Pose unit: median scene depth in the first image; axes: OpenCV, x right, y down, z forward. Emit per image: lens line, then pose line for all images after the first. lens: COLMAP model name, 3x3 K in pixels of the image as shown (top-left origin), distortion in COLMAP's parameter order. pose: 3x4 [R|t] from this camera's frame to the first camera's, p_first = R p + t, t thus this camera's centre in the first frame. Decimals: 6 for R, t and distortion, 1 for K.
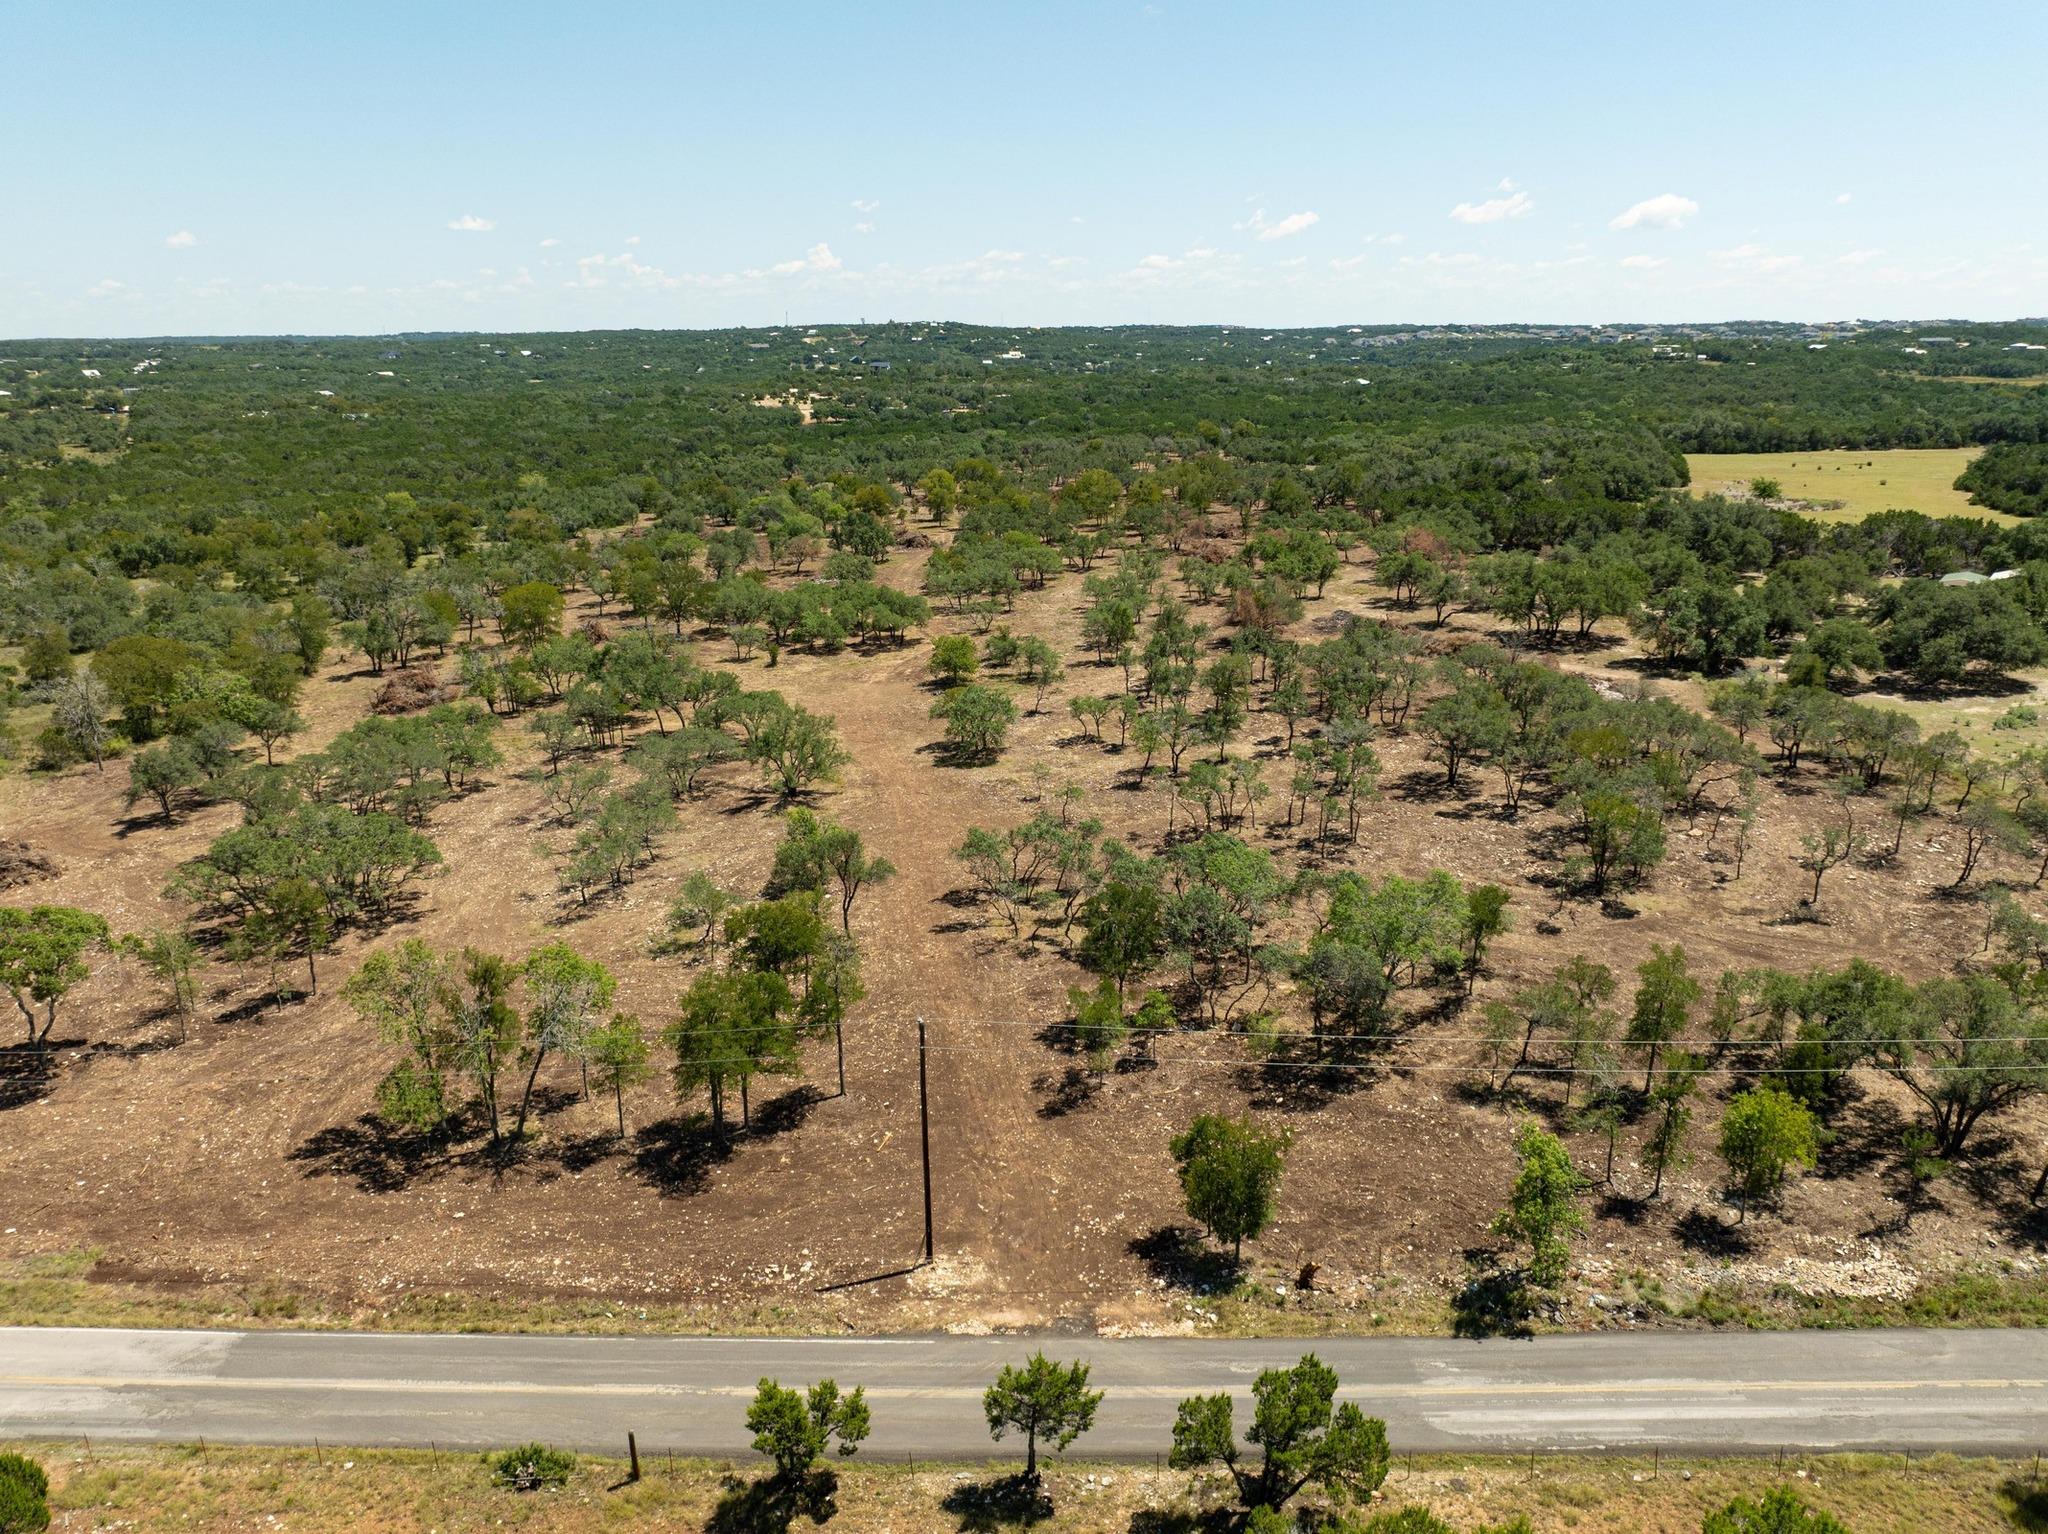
lens RADIAL K [[1474.0, 0, 1031.0], [0, 1474.0, 765.9], [0, 0, 1]] dist [-0.051526, 0.020235]
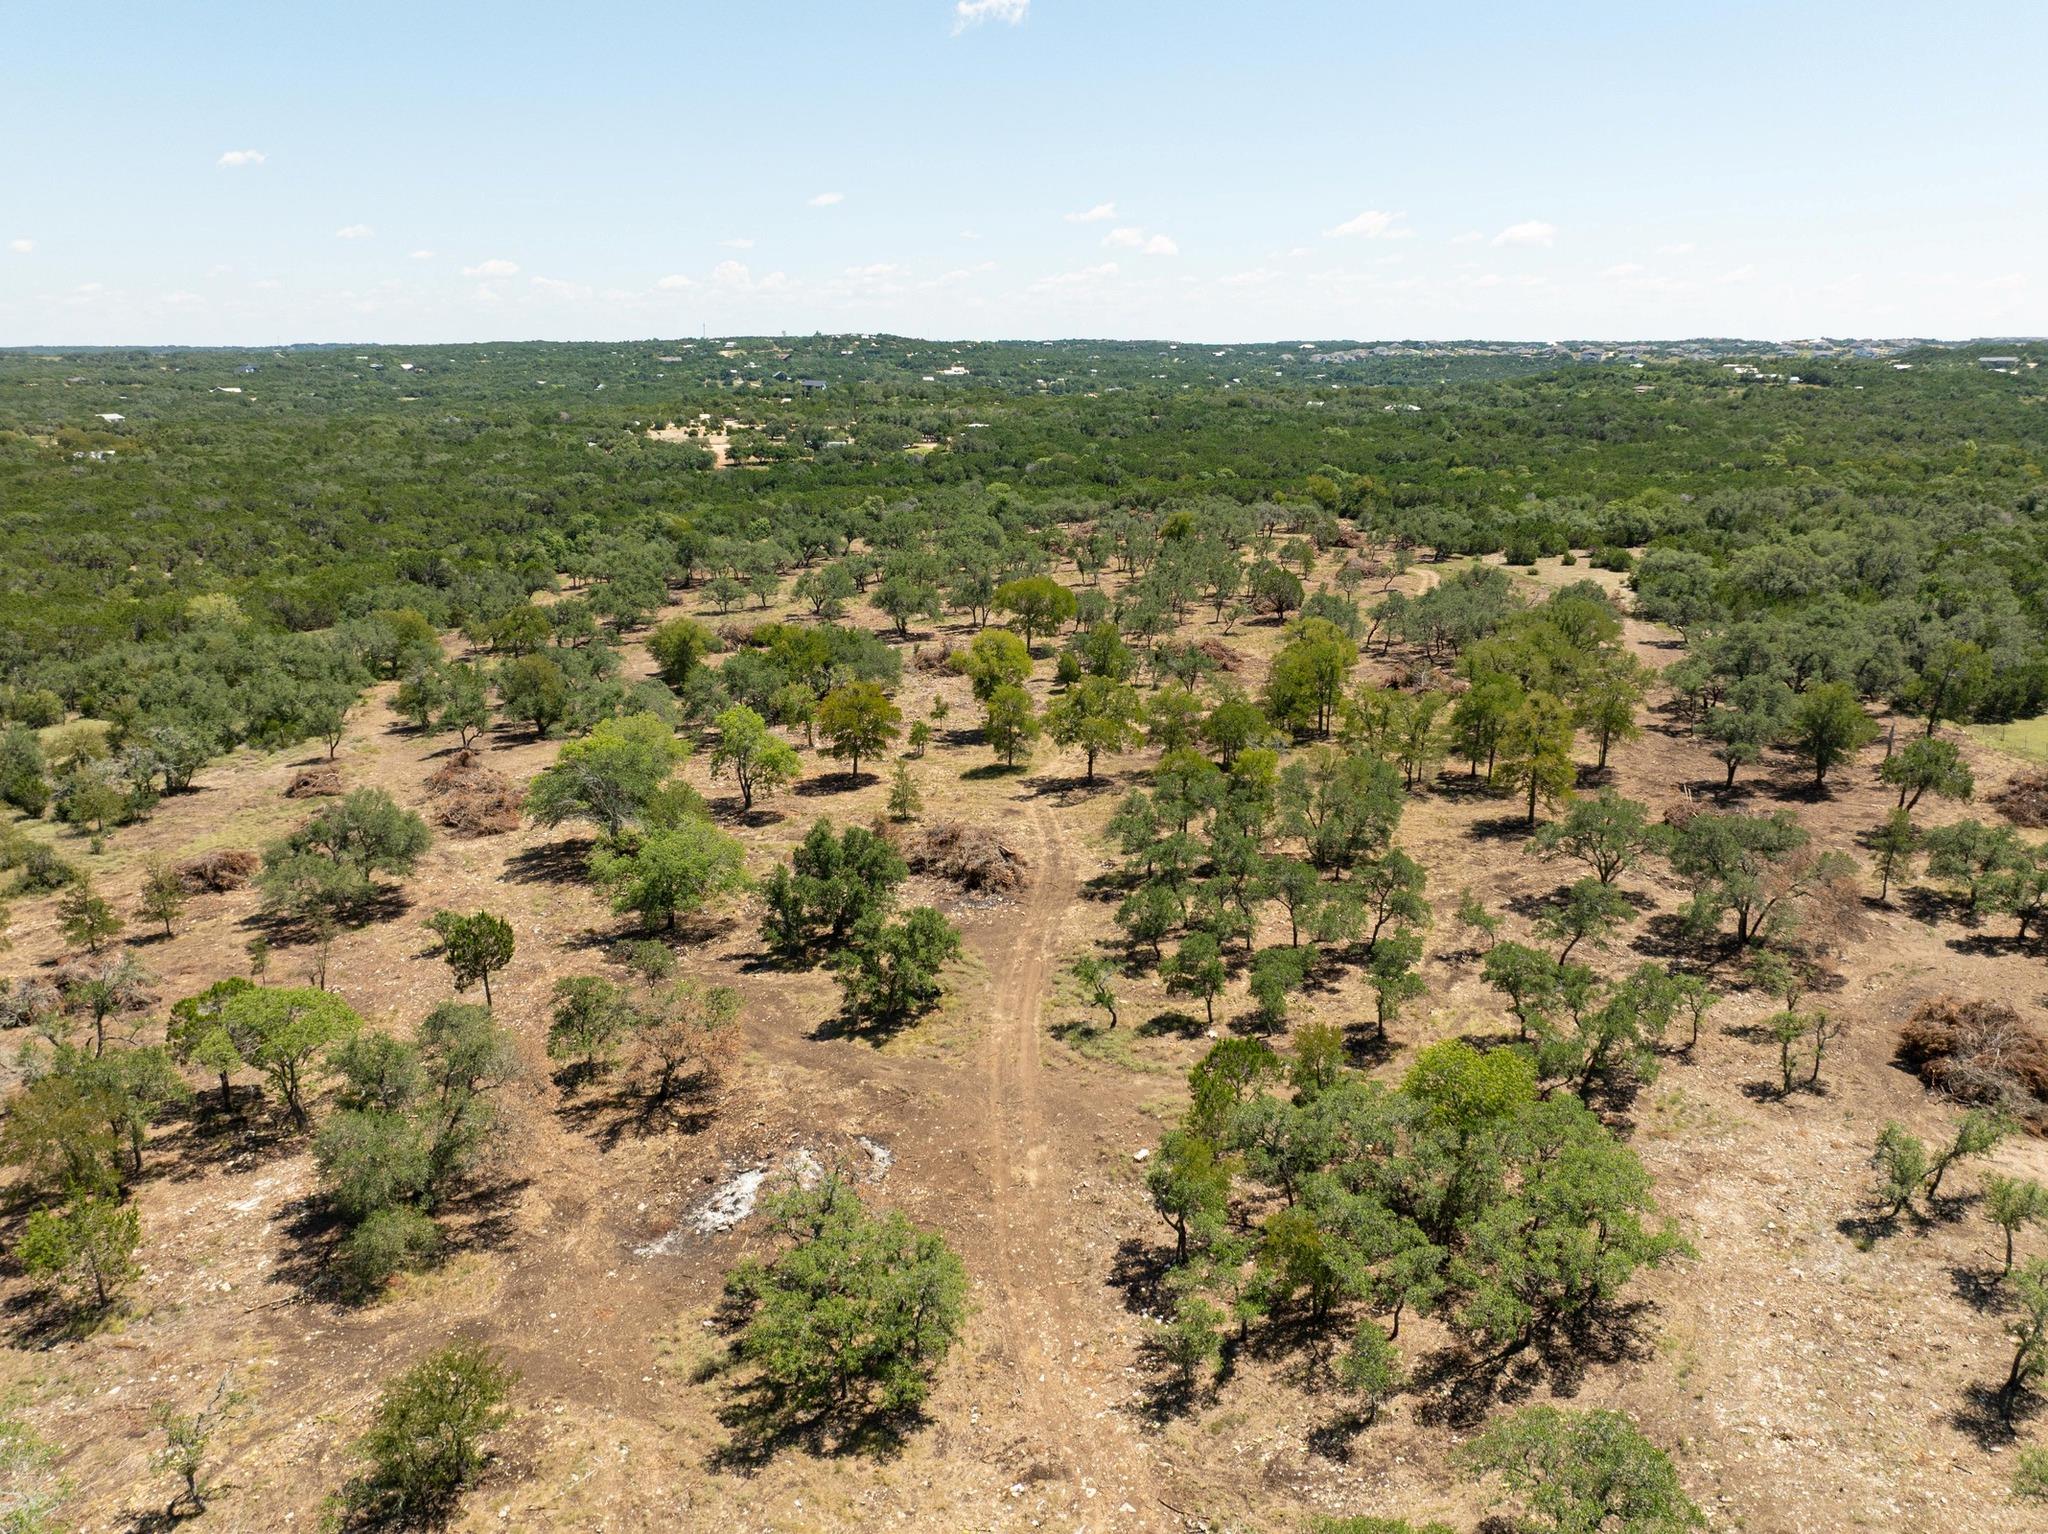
lens RADIAL K [[1474.0, 0, 1029.4], [0, 1474.0, 755.9], [0, 0, 1]] dist [-0.051526, 0.020235]
pose [[0.998670, -0.008166, 0.050909, -0.132945], [0.008979, 0.999836, -0.015757, -0.270546], [-0.050772, 0.016193, 0.998579, 0.941947]]
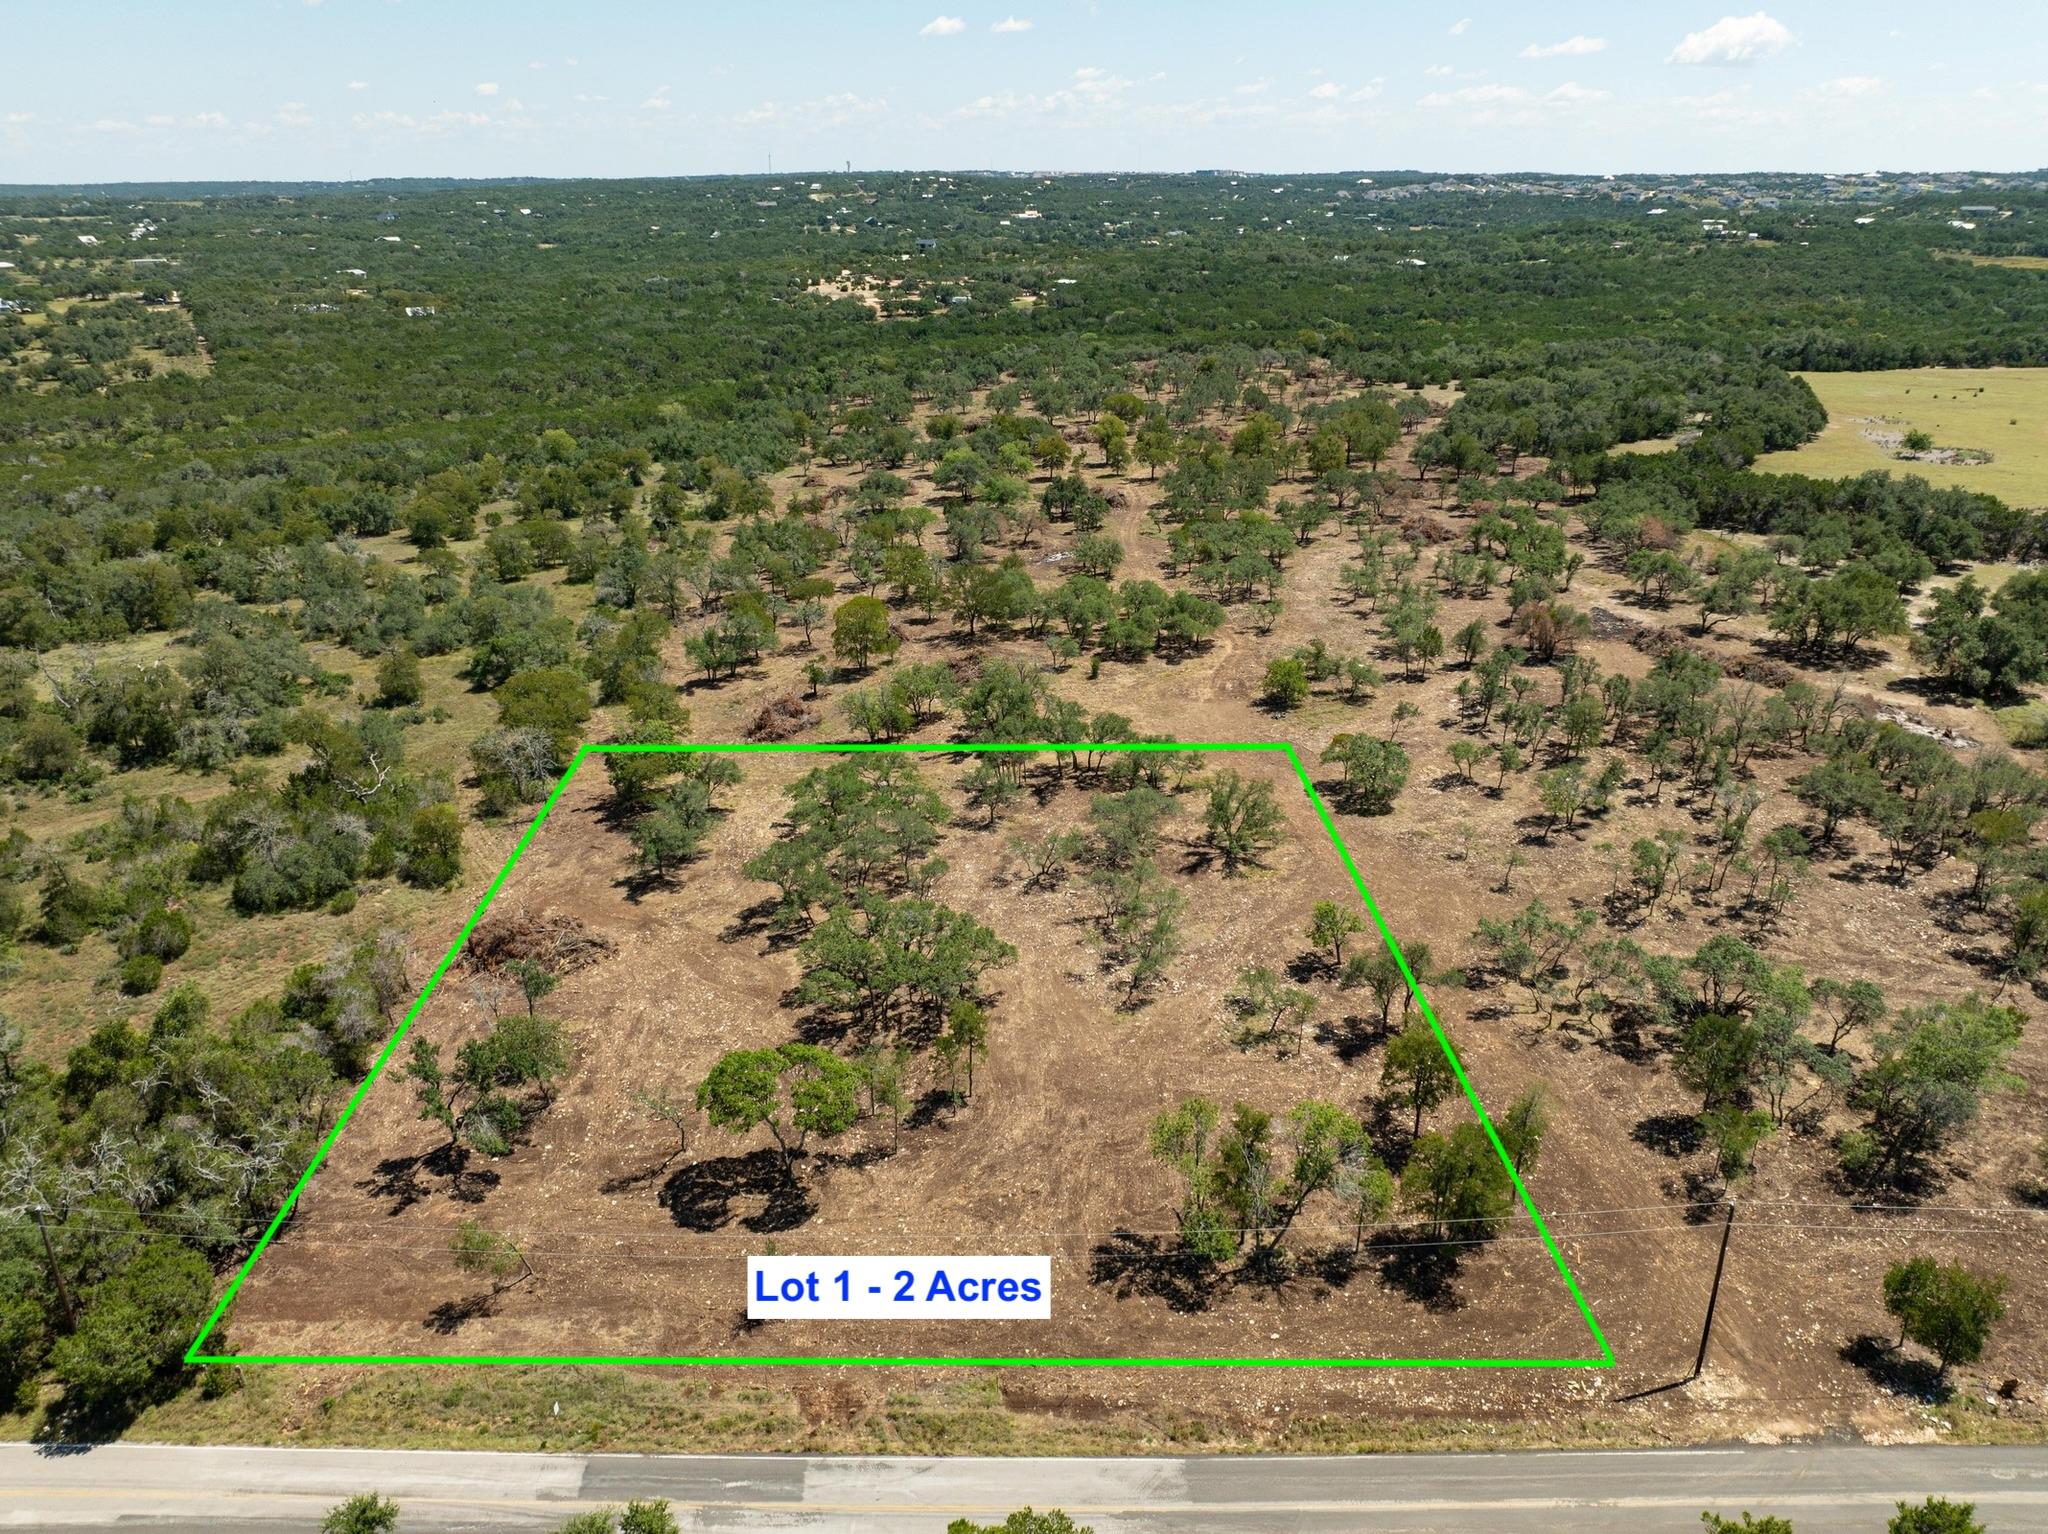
lens RADIAL K [[1474.0, 0, 1030.3], [0, 1474.0, 767.1], [0, 0, 1]] dist [-0.051526, 0.020235]
pose [[0.999908, -0.004646, 0.012778, -0.231432], [0.003336, 0.994913, 0.100686, -0.108550], [-0.013181, -0.100634, 0.994836, -0.060739]]
